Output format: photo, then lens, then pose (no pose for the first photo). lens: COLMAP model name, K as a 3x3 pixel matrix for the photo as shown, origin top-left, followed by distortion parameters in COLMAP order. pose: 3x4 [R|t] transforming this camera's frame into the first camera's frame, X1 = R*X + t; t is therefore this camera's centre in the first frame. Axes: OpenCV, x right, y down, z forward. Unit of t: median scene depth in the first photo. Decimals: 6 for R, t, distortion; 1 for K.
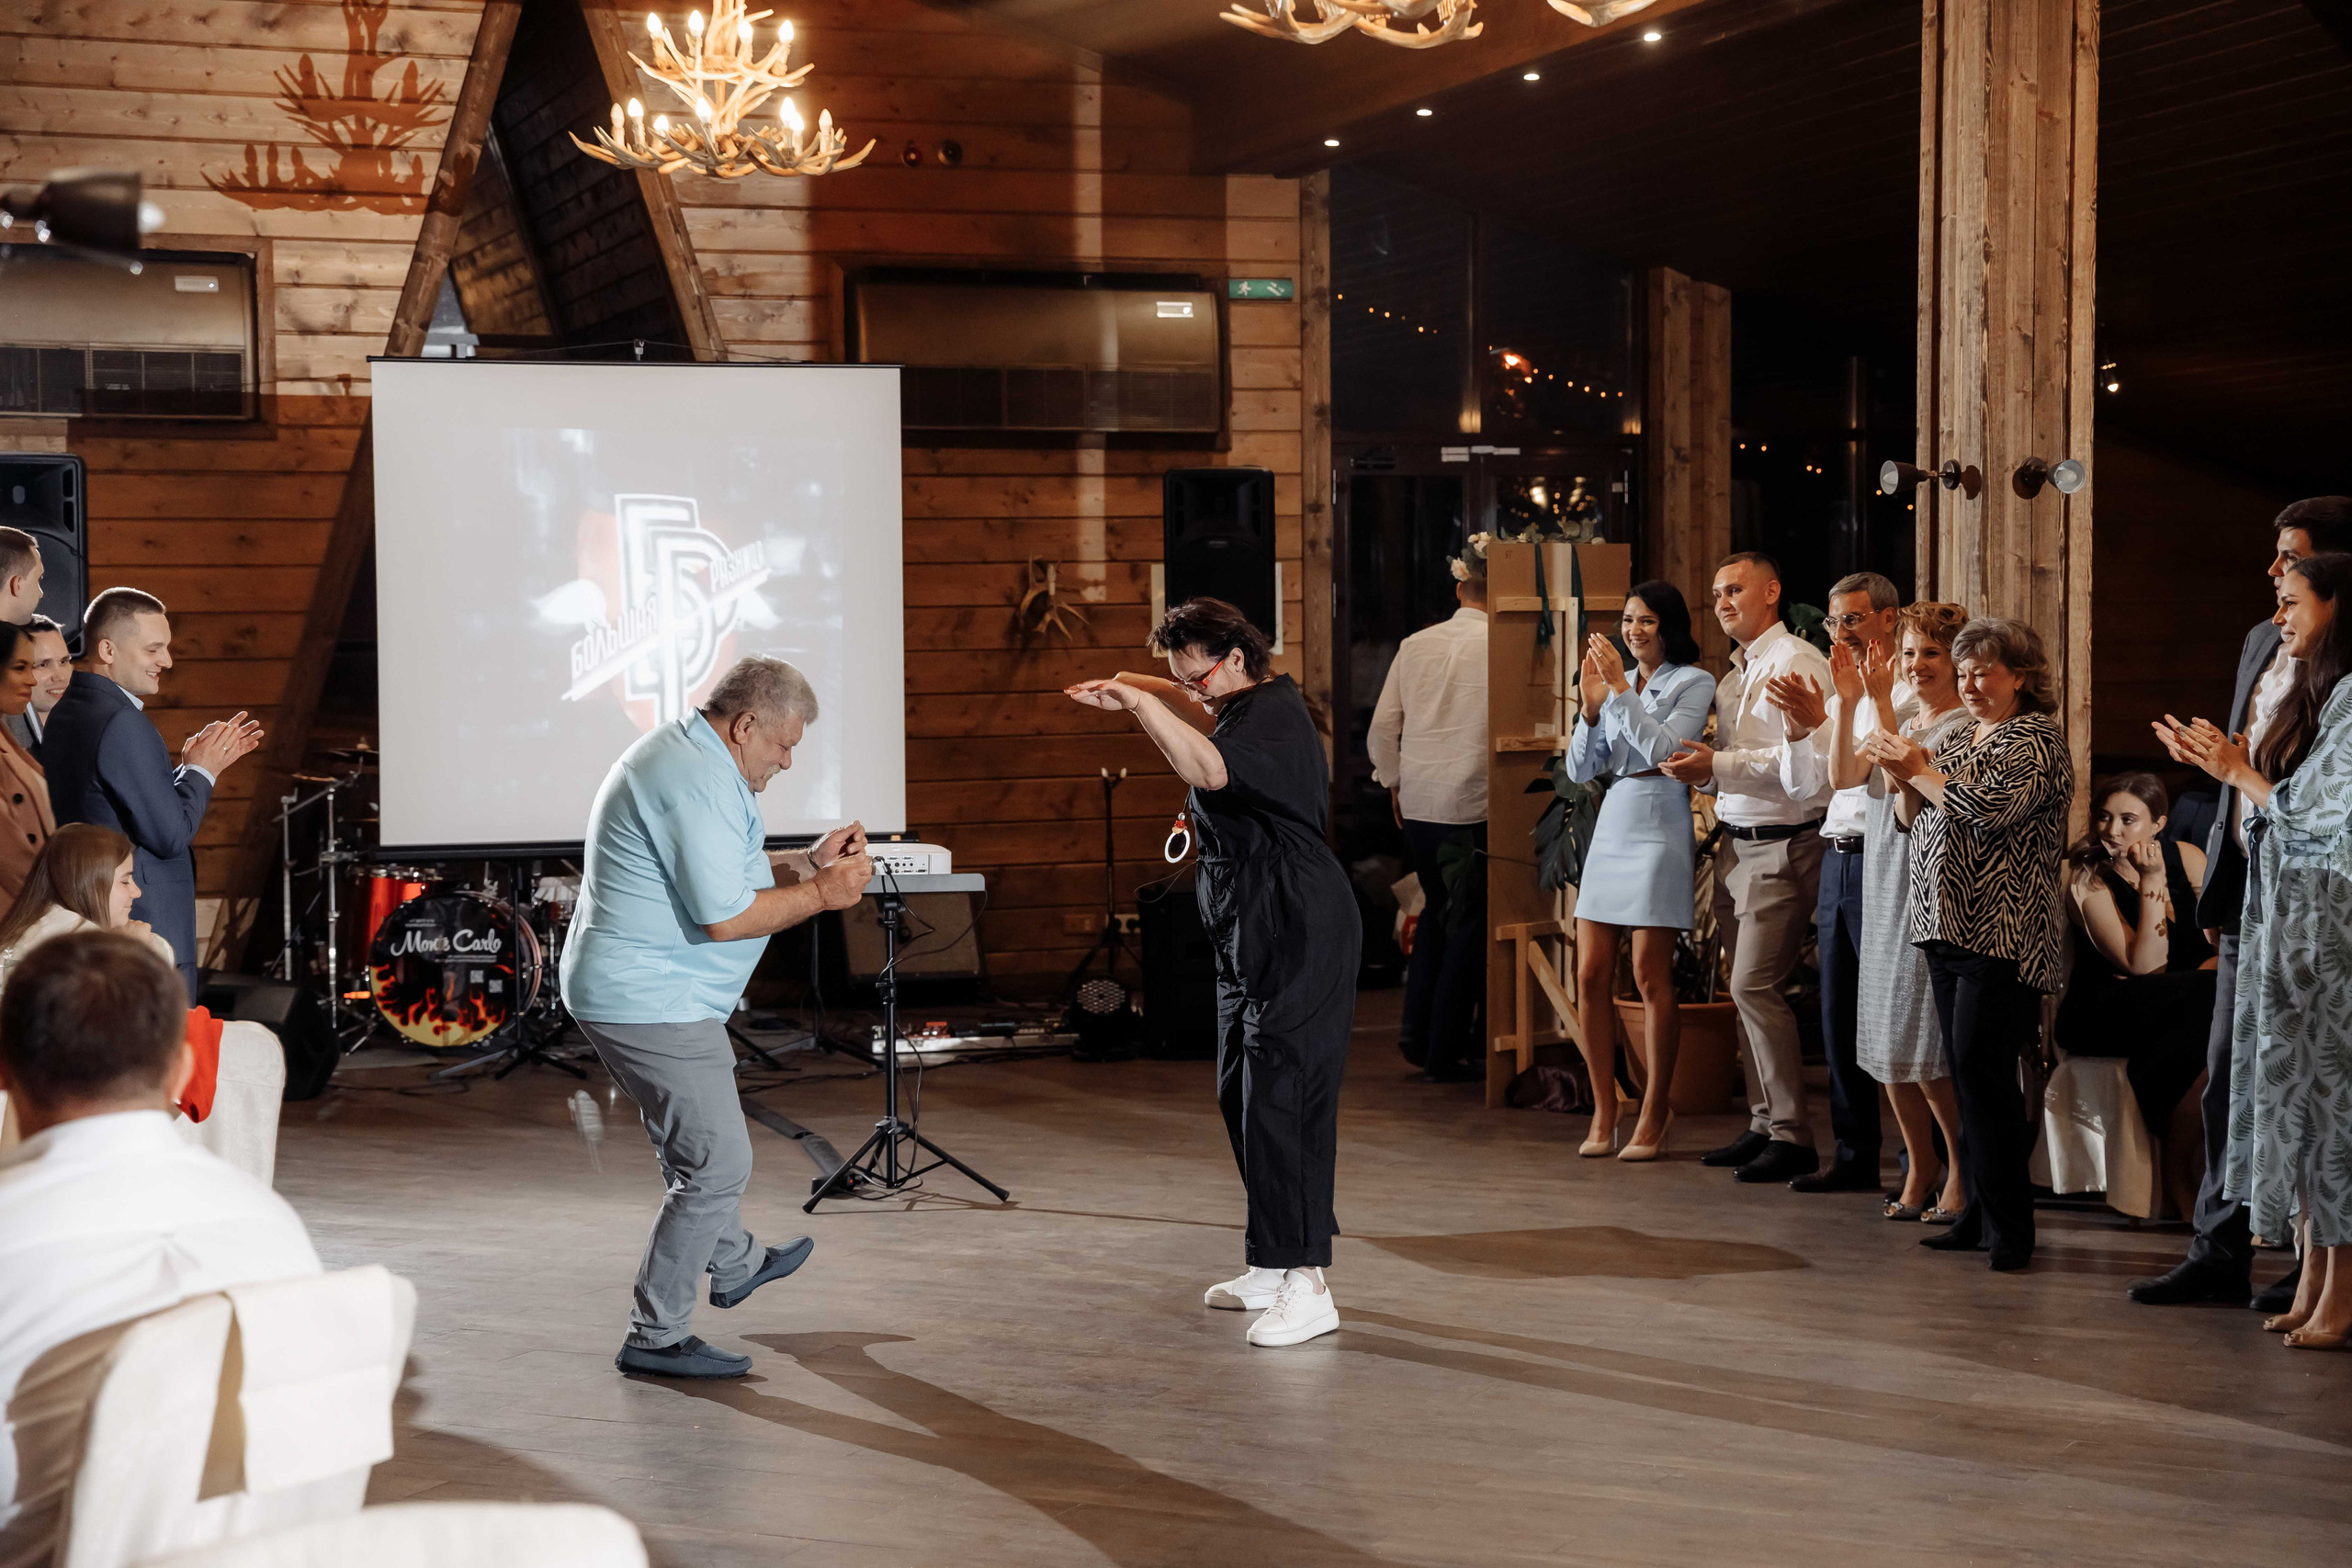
lens RADIAL K [[4237.7, 0, 1176.0], [0, 4237.7, 784.0], [0, 0, 1]] dist [0.428461, -0.010603]
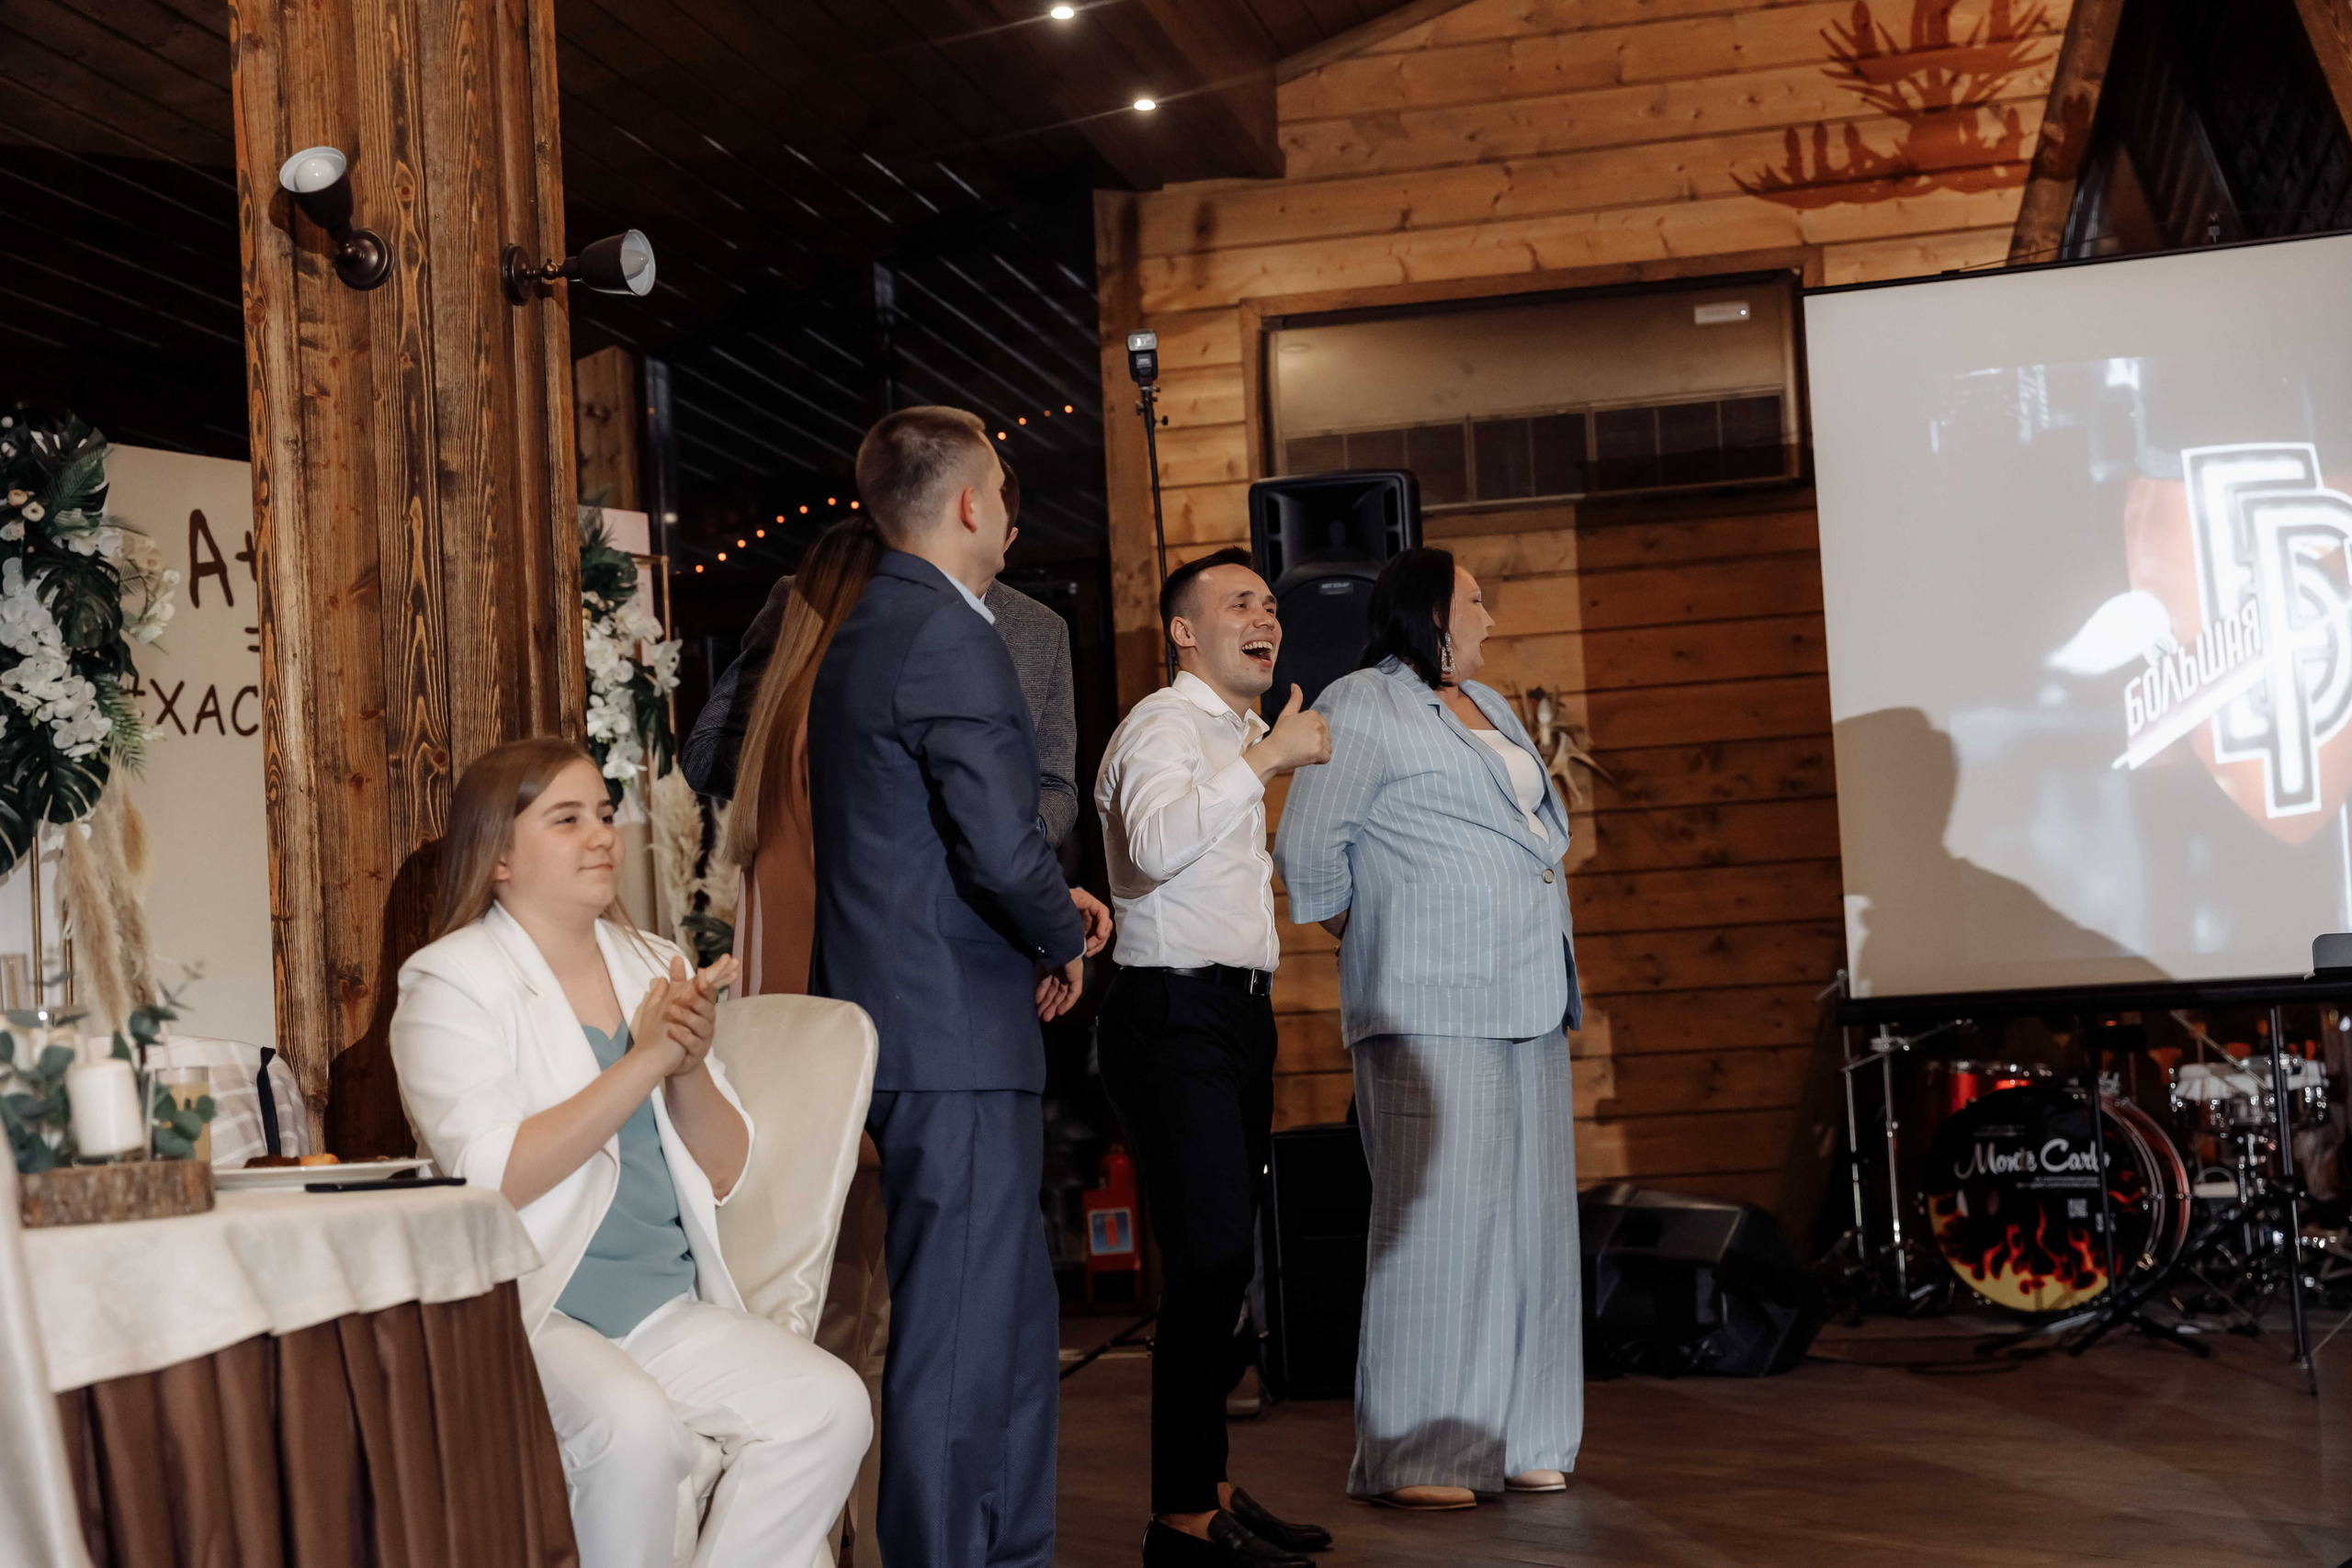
lens RADIAL K [[3765.8, 0, 1176.0], [0, 3765.8, 784.0], [0, 0, 1]] dist [0.189690, -0.013573]
pose [[0.856601, -0.078494, -0.509974, 0.027713], [0.027237, 0.993862, -0.107224, 0.037089], [0.515260, 0.077959, 0.853481, 0.383107]]
